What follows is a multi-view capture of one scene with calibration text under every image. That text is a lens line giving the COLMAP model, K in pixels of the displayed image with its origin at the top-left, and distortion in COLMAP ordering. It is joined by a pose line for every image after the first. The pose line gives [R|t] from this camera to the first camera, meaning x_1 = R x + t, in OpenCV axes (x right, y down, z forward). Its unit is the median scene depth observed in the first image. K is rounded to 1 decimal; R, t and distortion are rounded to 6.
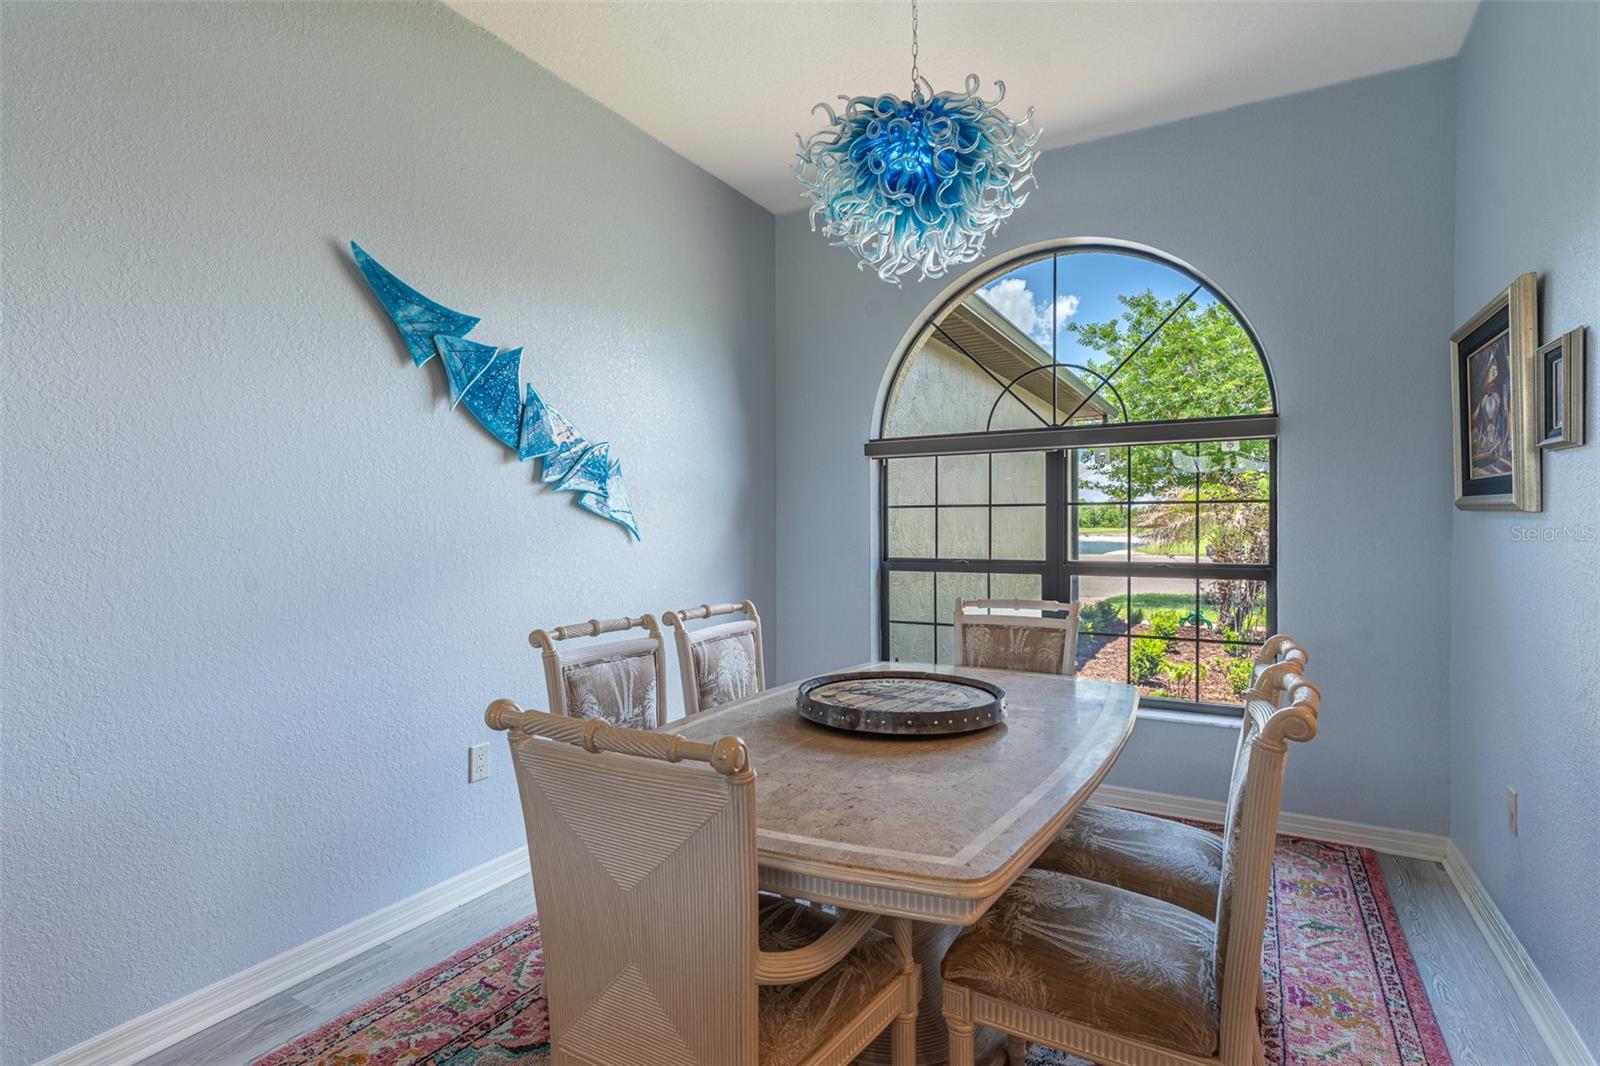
lens RADIAL K [[791.6, 0, 792.3], [0, 791.6, 525.8], [0, 0, 1]] dist [0.000463, -0.000157]
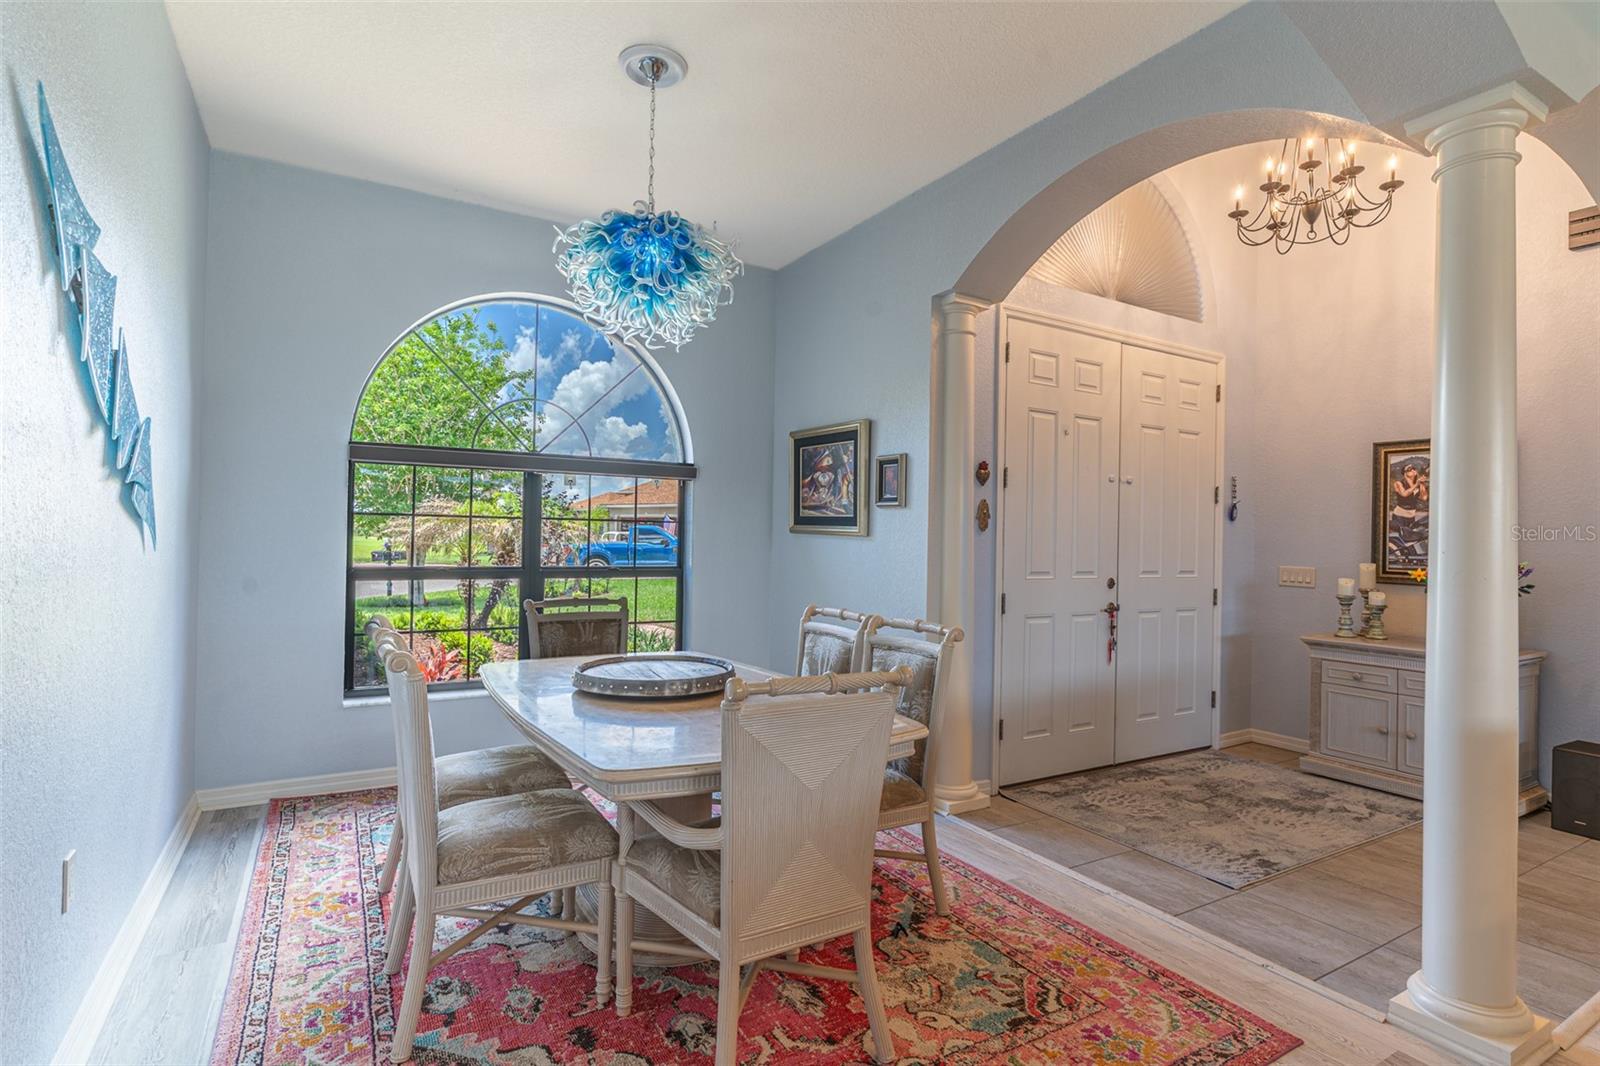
lens RADIAL K [[791.6, 0, 801.5], [0, 791.6, 533.0], [0, 0, 1]] dist [0.000463, -0.000157]
pose [[0.473052, 0.018032, 0.880850, -0.702968], [-0.018918, 0.999768, -0.010306, -0.001677], [-0.880832, -0.011789, 0.473283, 0.145281]]
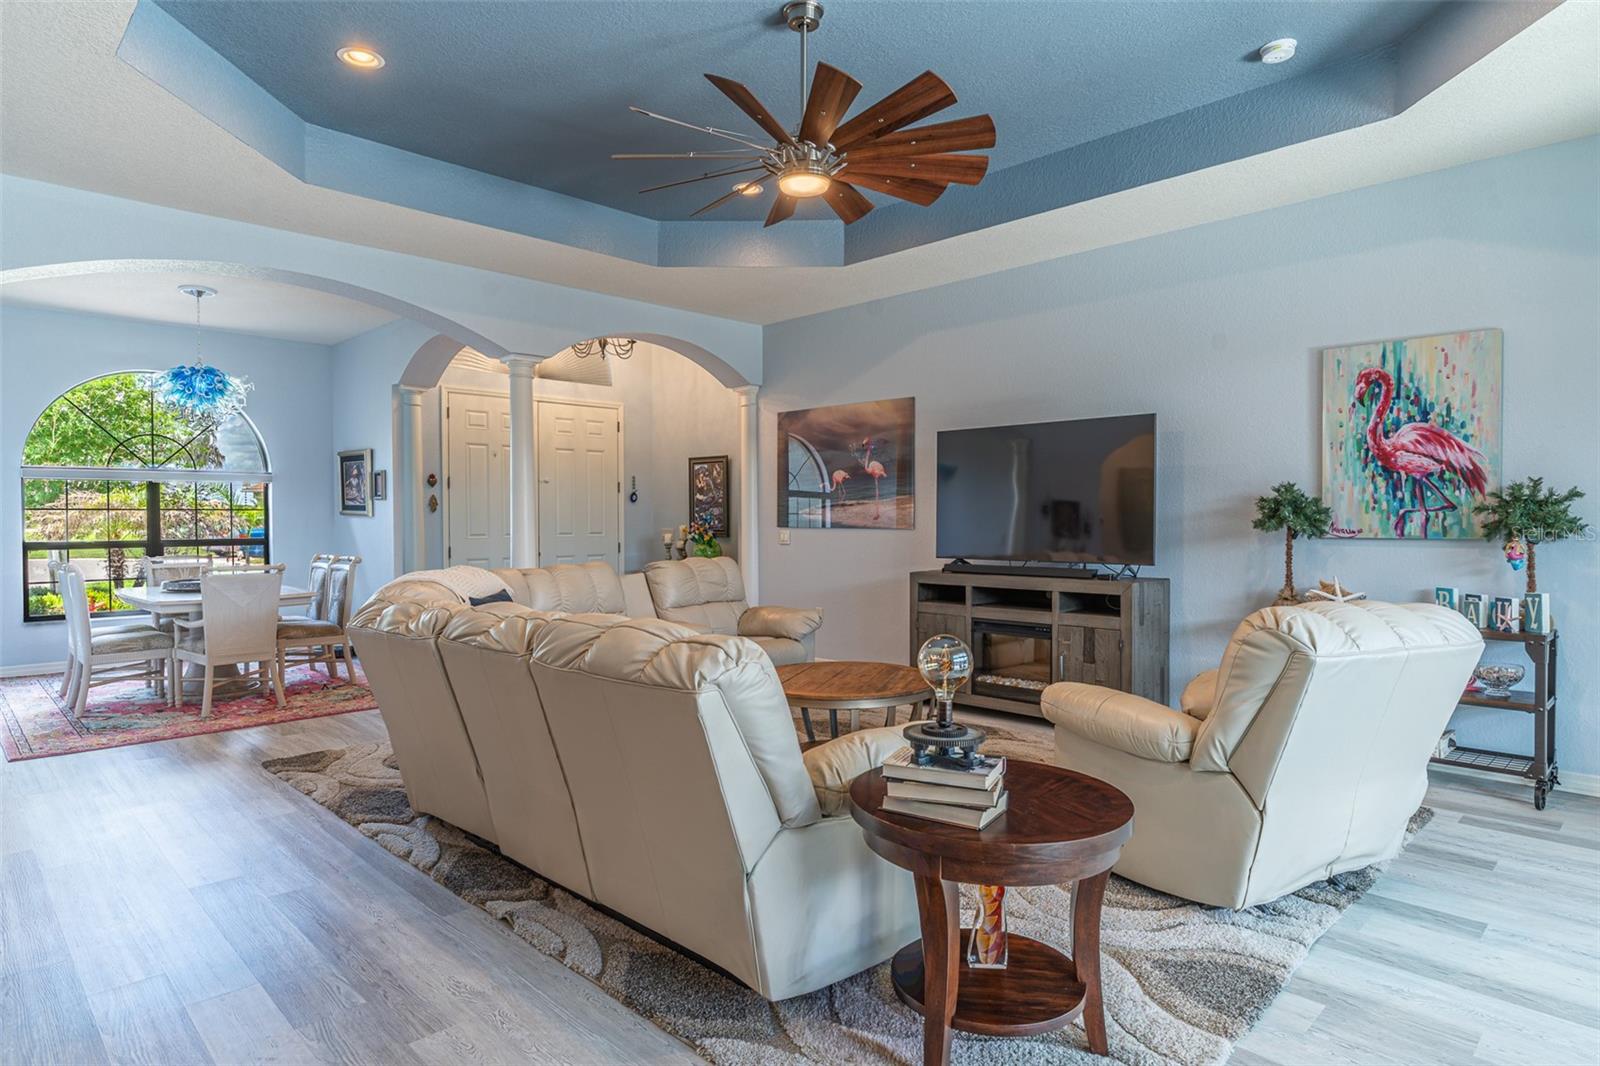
lens RADIAL K [[907.1, 0, 800.3], [0, 907.1, 532.4], [0, 0, 1]] dist [0.000614, 0.000963]
pose [[0.251599, -0.016966, 0.967683, -1.895406], [0.003595, 0.999856, 0.016595, -0.005572], [-0.967825, -0.000696, 0.251623, -1.417486]]
